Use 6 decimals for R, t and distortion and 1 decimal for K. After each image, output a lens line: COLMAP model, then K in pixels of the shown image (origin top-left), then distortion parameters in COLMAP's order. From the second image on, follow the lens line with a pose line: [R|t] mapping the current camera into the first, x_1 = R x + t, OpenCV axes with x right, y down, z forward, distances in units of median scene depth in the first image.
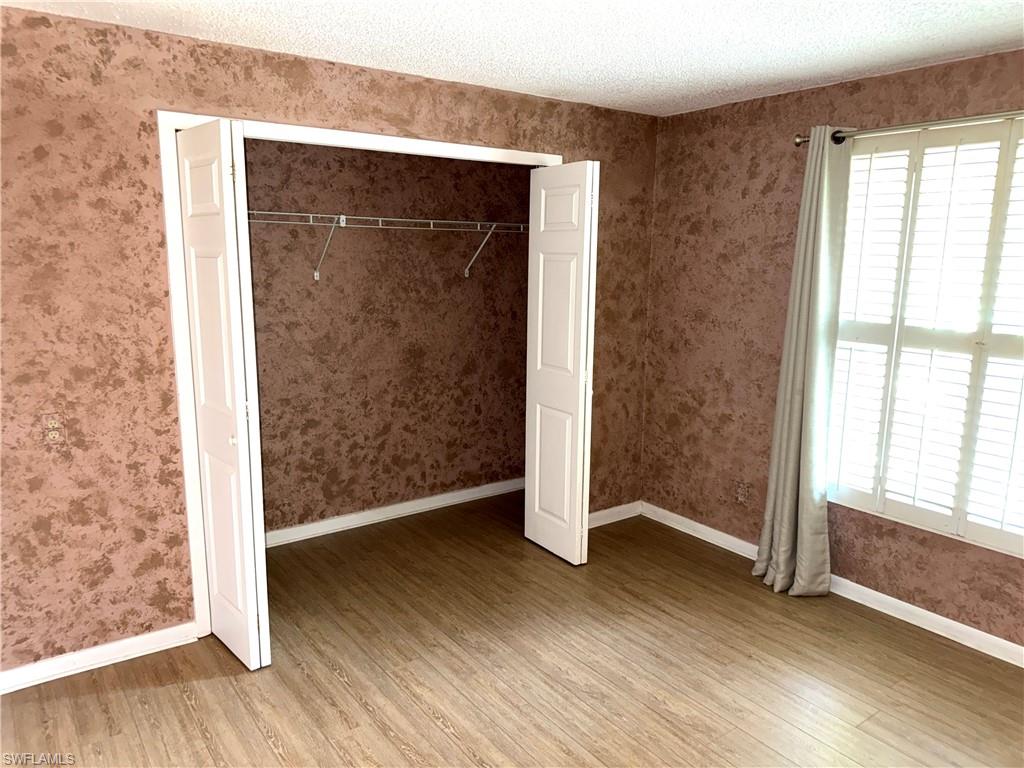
lens RADIAL K [[716.6, 0, 512.0], [0, 716.6, 384.0], [0, 0, 1]] dist [0.031110, 0.000964]
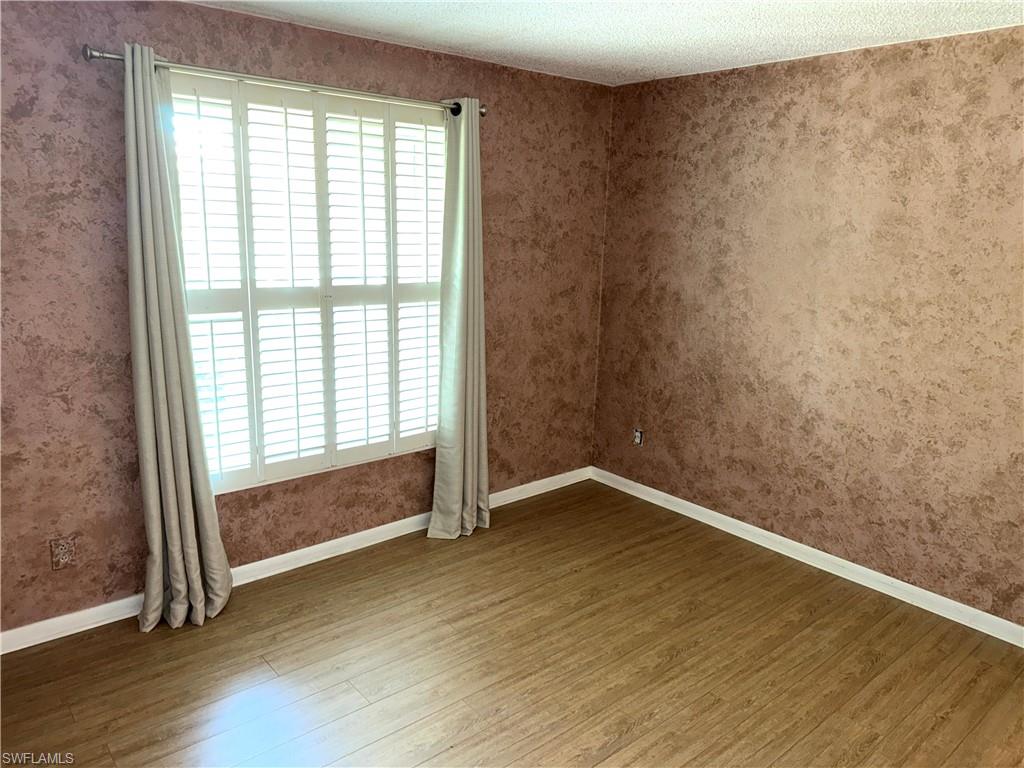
lens RADIAL K [[718.4, 0, 512.0], [0, 718.4, 384.0], [0, 0, 1]] dist [0.076395, -0.080279]
pose [[-0.039173, -0.238994, 0.970231, -0.440954], [0.154783, 0.957805, 0.242182, -0.138797], [-0.987172, 0.159663, -0.000528, 0.673814]]
